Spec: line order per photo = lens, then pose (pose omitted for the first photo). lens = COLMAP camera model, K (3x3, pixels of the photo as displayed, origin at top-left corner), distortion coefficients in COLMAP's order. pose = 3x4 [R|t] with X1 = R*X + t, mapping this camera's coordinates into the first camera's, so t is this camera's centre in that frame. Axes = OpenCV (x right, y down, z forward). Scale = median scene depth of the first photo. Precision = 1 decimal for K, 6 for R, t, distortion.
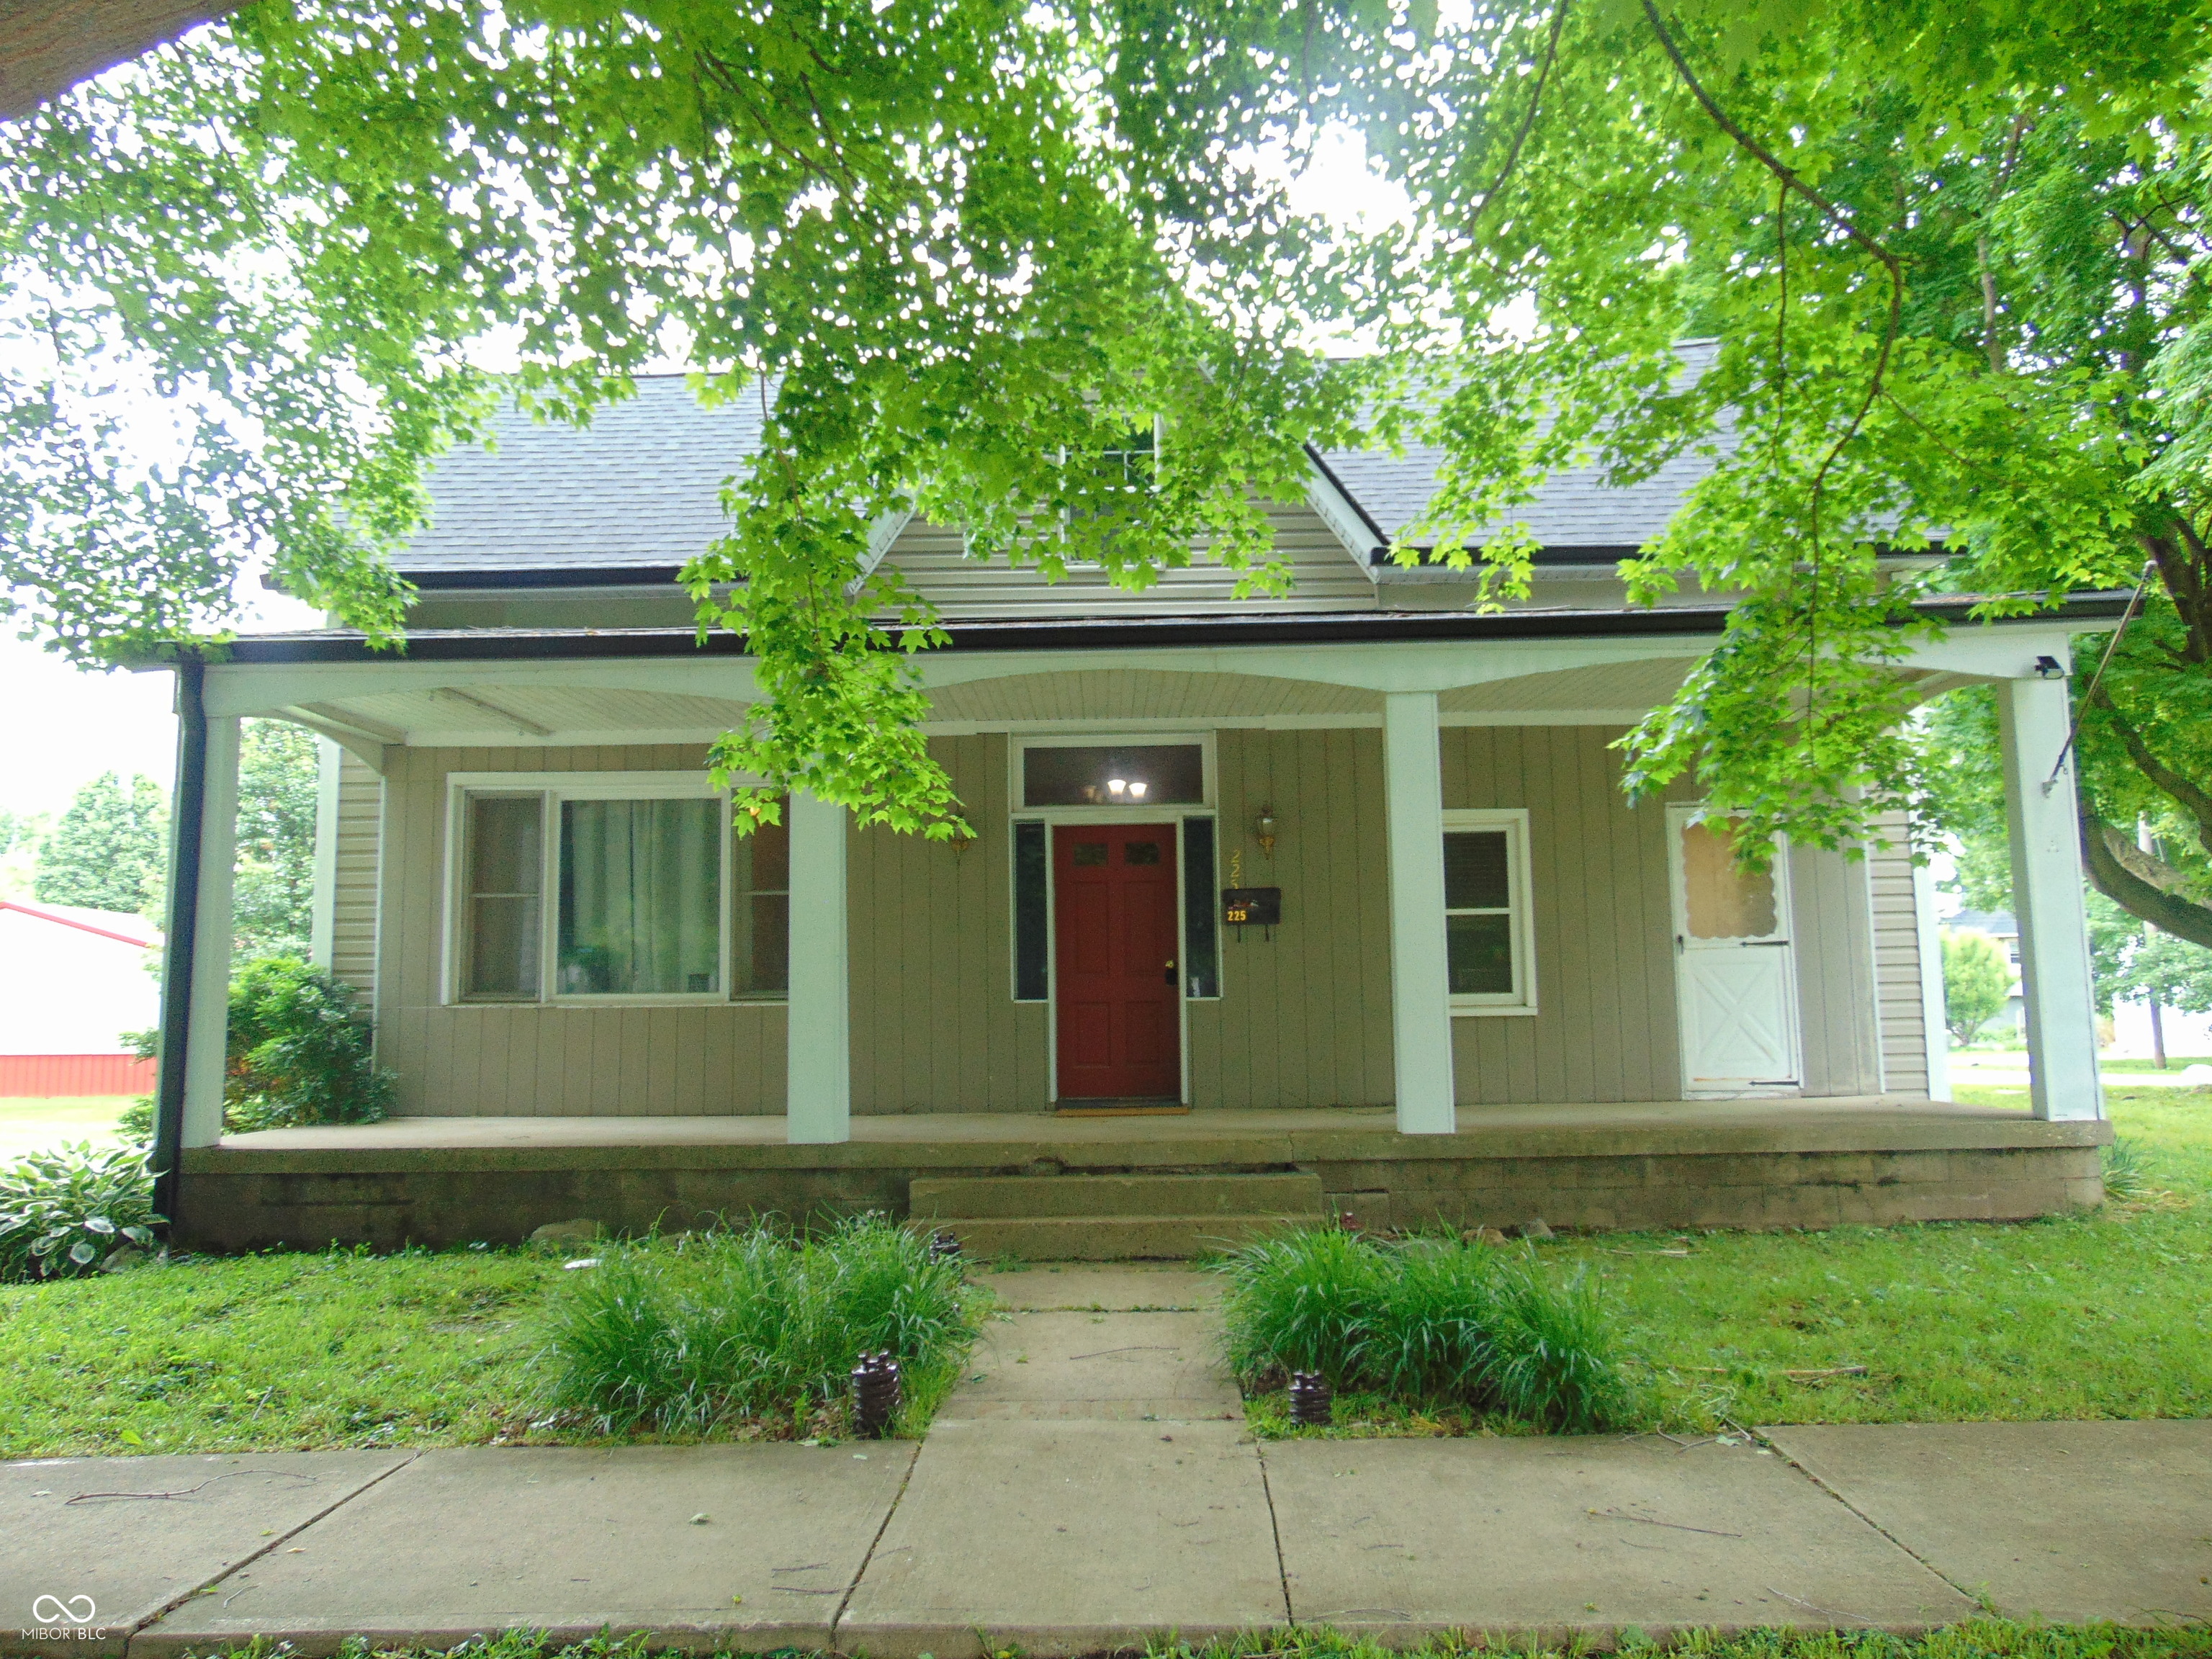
lens RADIAL K [[1651.7, 0, 1107.4], [0, 1651.7, 833.7], [0, 0, 1]] dist [-0.020993, 0.044828]
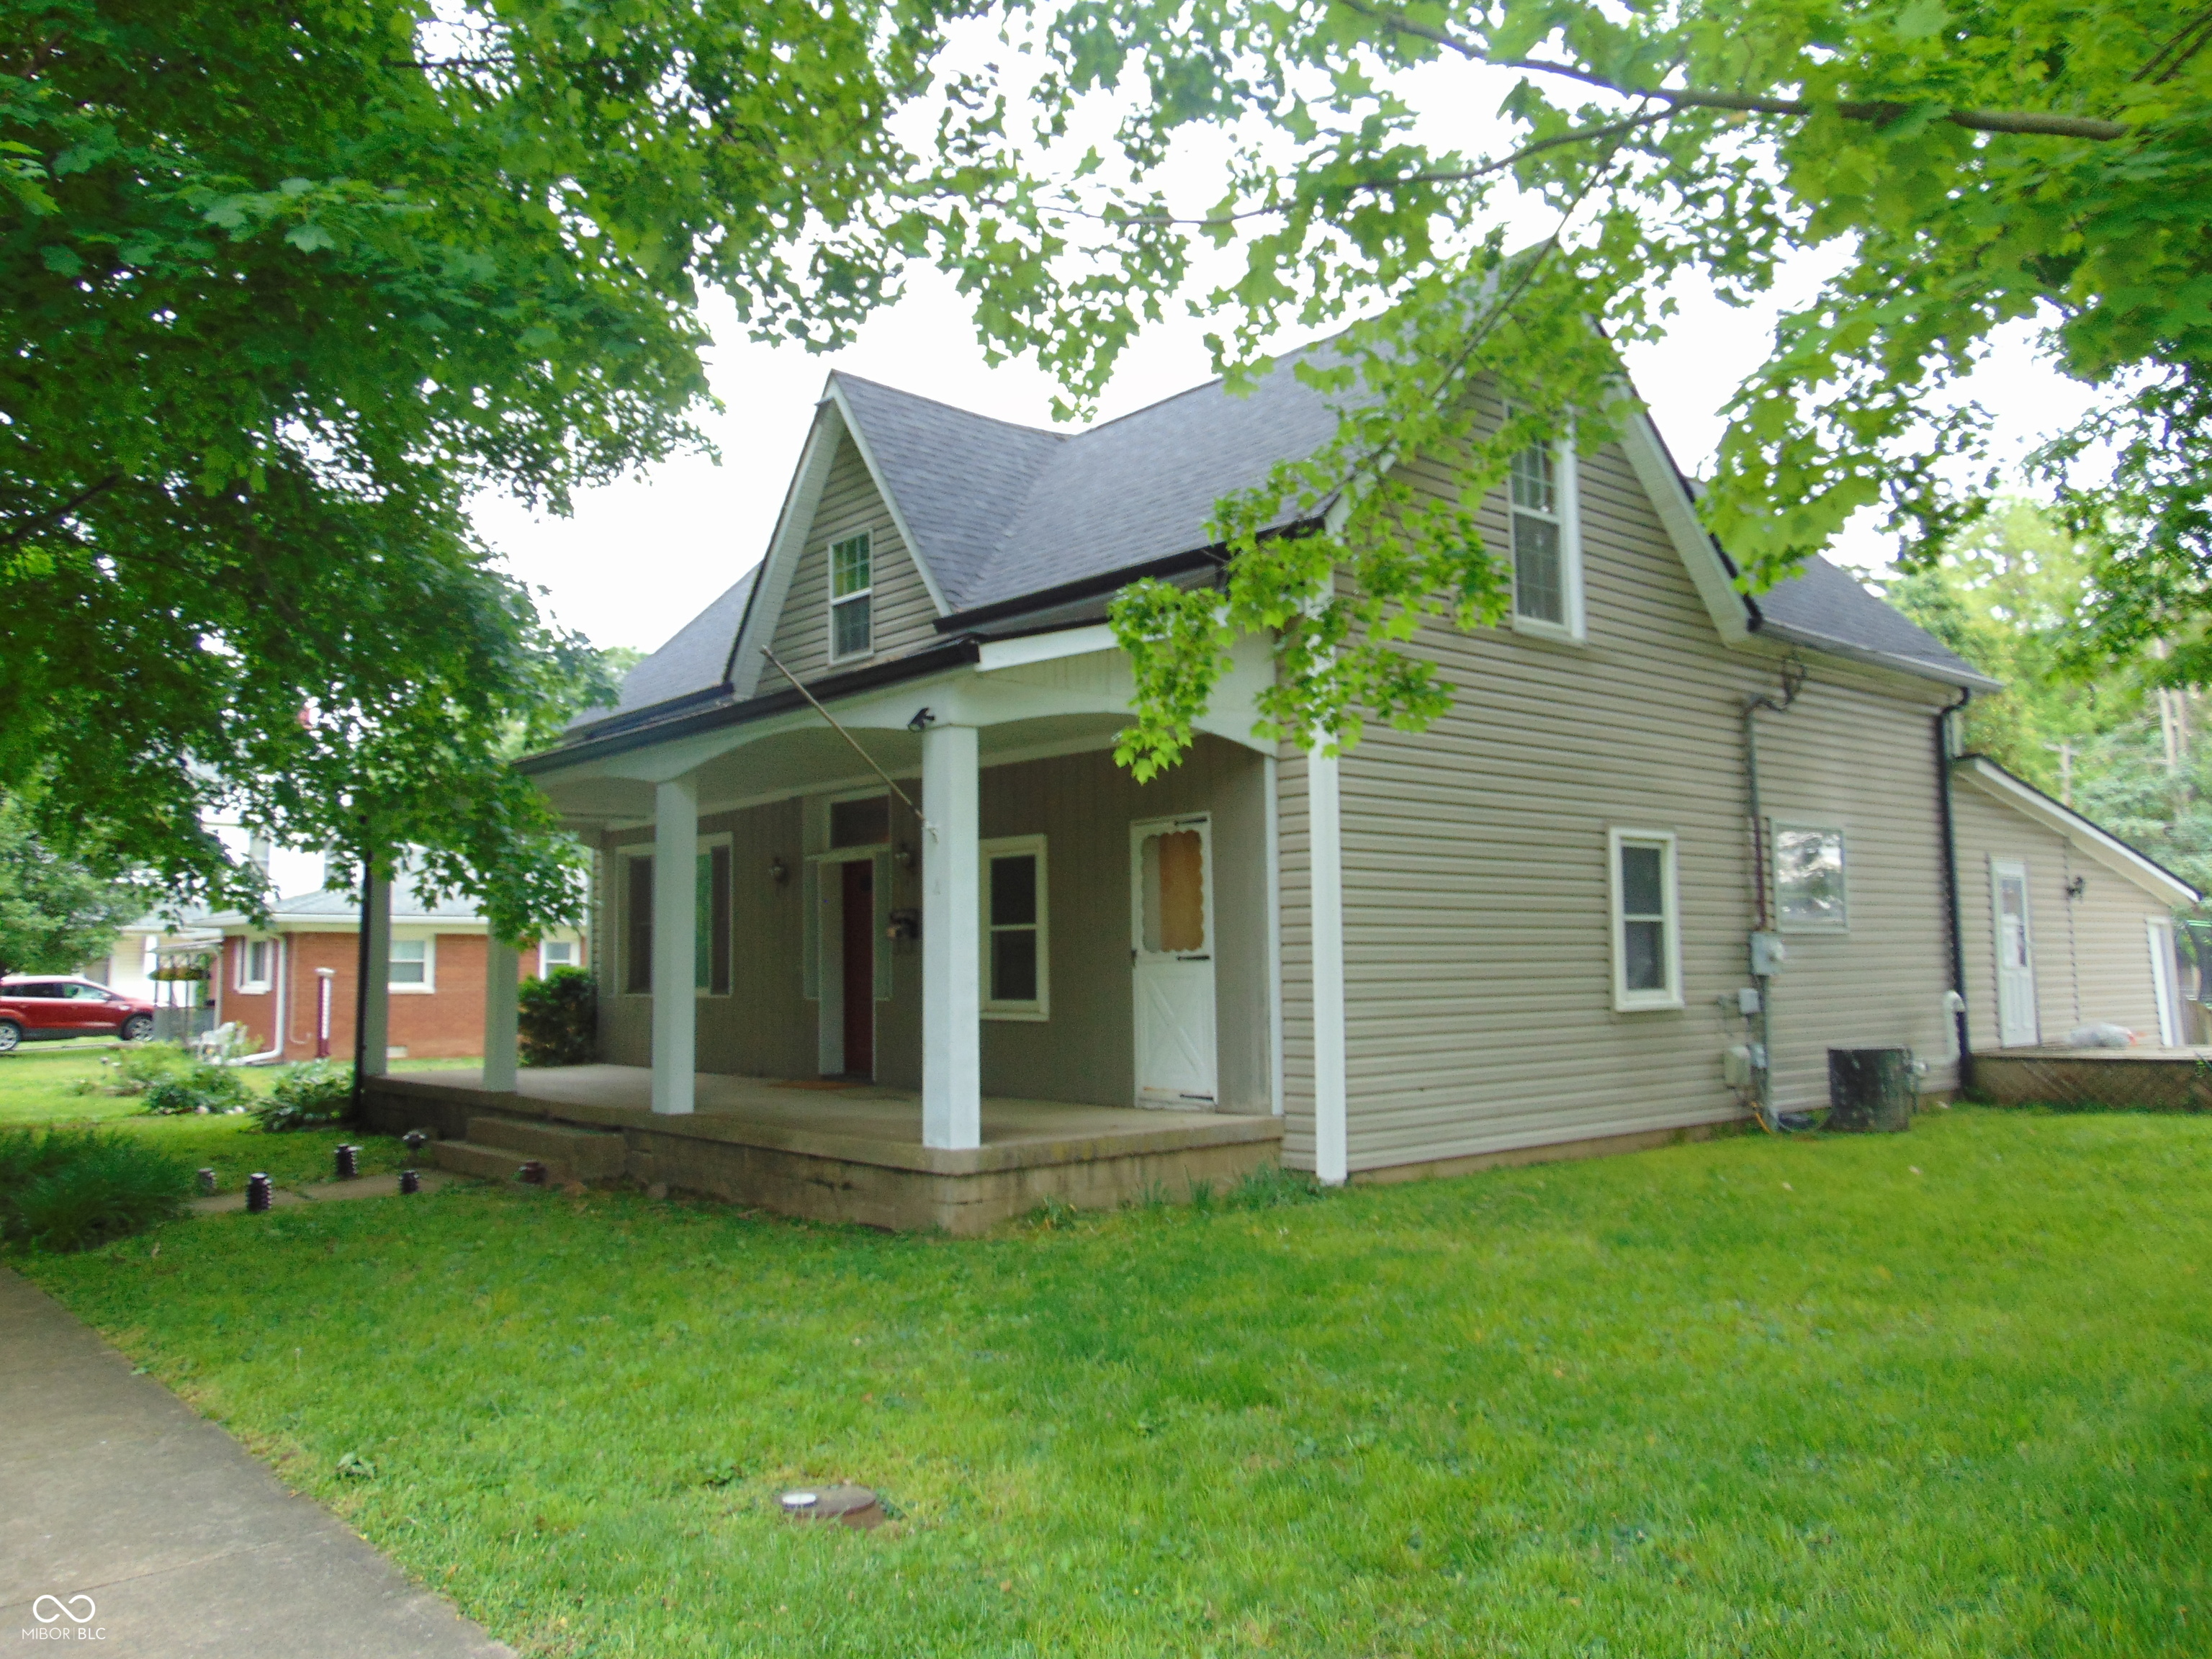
lens RADIAL K [[1651.7, 0, 1094.9], [0, 1651.7, 820.6], [0, 0, 1]] dist [-0.020993, 0.044828]
pose [[0.667504, -0.056939, -0.742426, 1.110271], [0.082428, 0.996594, -0.002322, -0.019088], [0.740030, -0.059647, 0.669924, 0.287993]]
